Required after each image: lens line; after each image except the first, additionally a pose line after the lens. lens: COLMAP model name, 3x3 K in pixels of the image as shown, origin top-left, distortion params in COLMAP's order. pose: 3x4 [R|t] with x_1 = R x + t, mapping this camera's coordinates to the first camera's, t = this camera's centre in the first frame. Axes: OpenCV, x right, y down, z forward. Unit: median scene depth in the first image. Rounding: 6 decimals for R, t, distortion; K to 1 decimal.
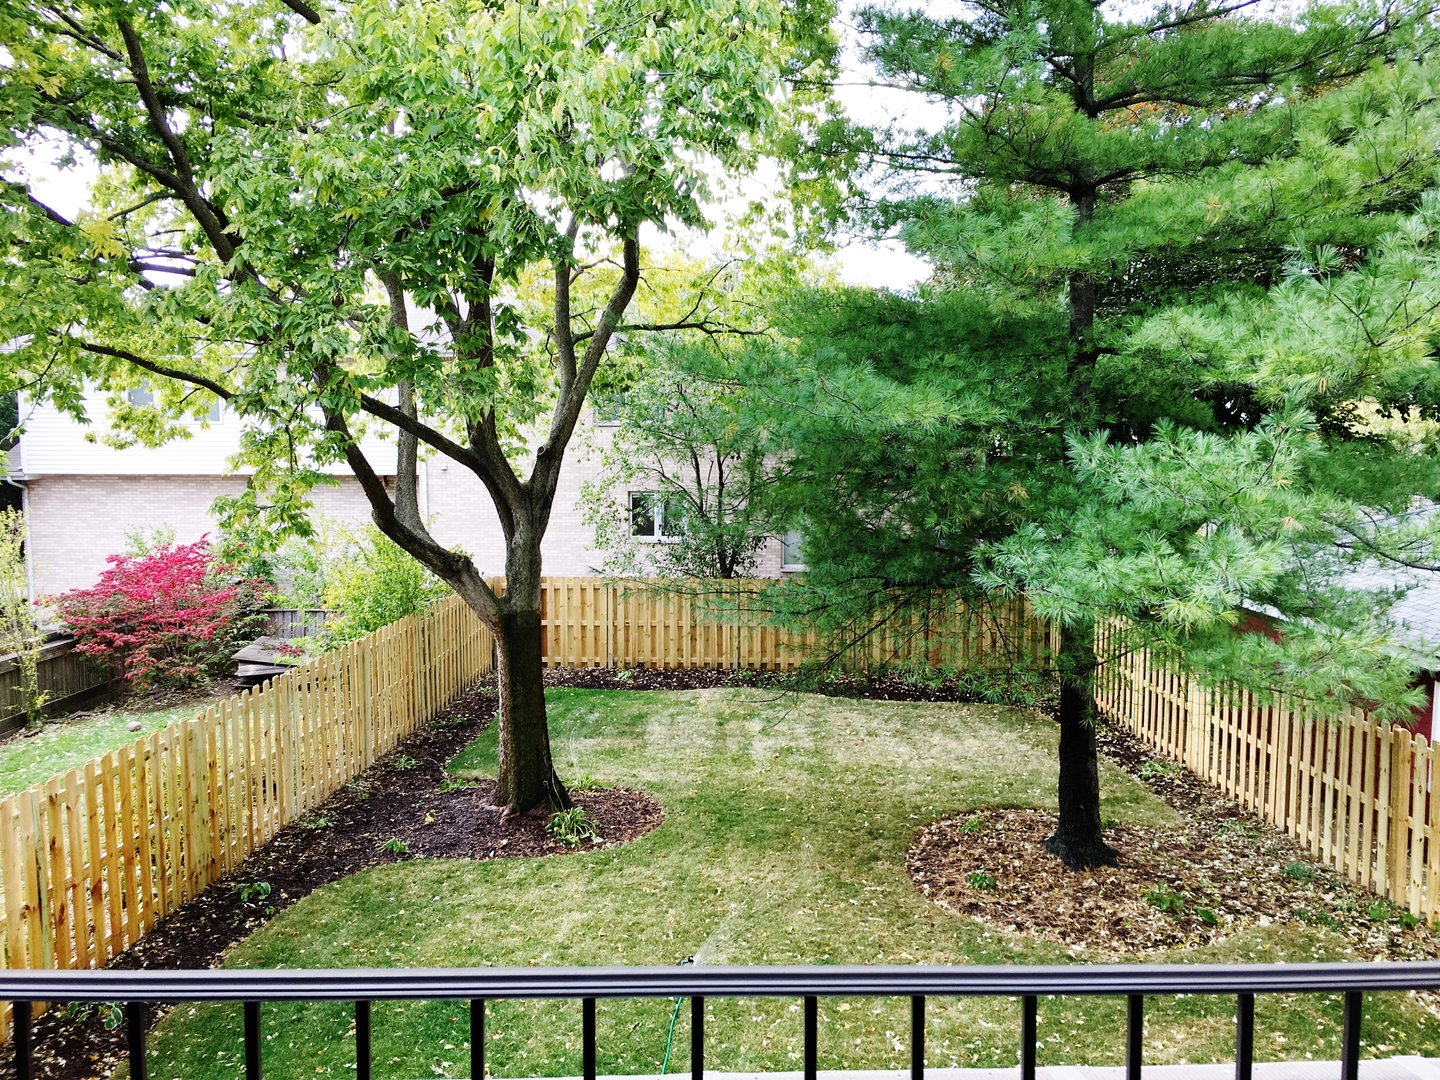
lens RADIAL K [[1223.6, 0, 720.6], [0, 1223.6, 537.9], [0, 0, 1]] dist [0.041746, -0.045434]
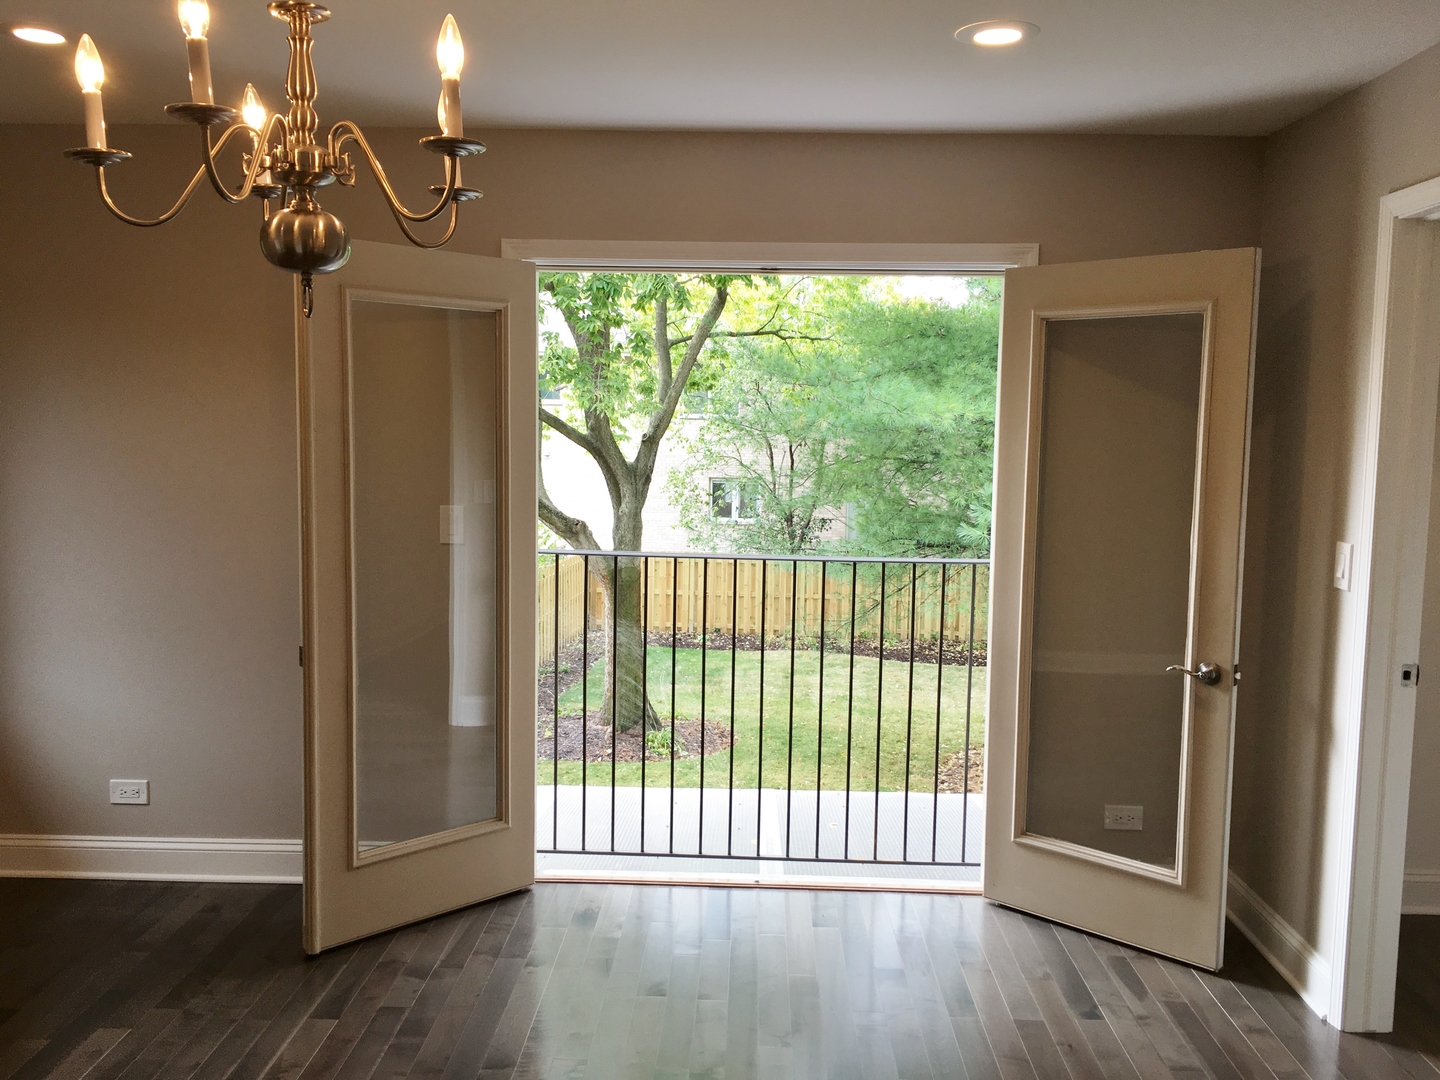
lens RADIAL K [[1223.6, 0, 724.5], [0, 1223.6, 535.3], [0, 0, 1]] dist [0.041746, -0.045434]
pose [[0.998183, 0.019850, -0.056887, 0.005815], [-0.019756, 0.999802, 0.002216, 0.021811], [0.056920, -0.001088, 0.998378, -0.209568]]
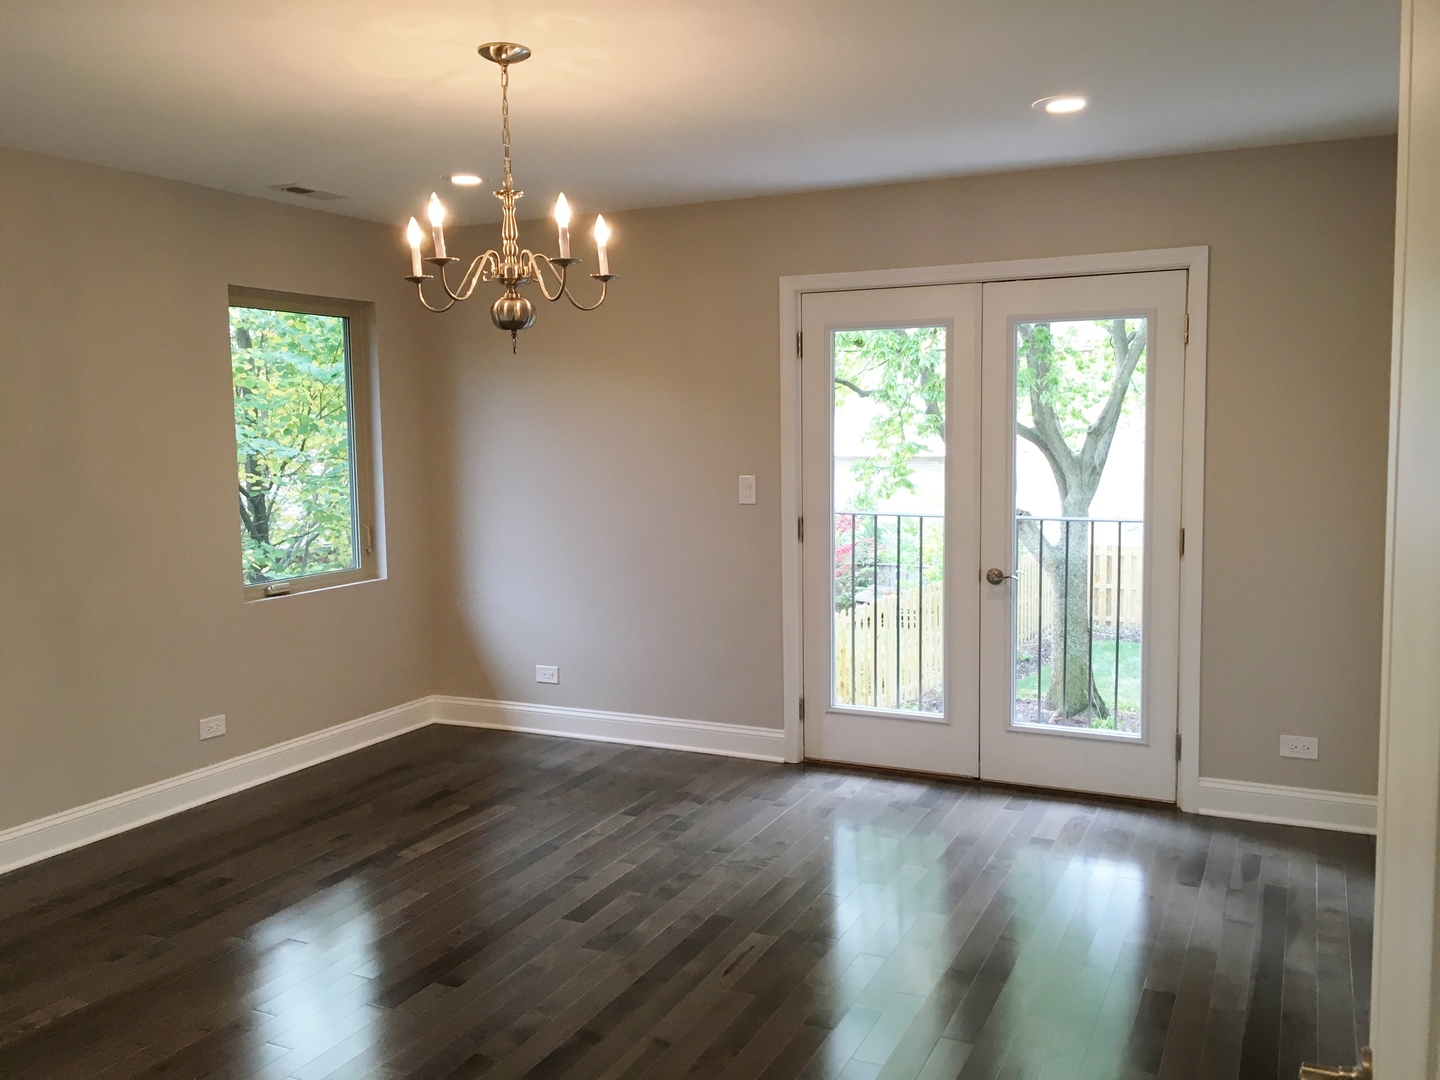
lens RADIAL K [[1223.6, 0, 726.1], [0, 1223.6, 540.4], [0, 0, 1]] dist [0.041746, -0.045434]
pose [[0.889871, 0.031961, -0.455091, 0.090739], [-0.027528, 0.999487, 0.016367, 0.030457], [0.455380, -0.002037, 0.890295, -0.270998]]
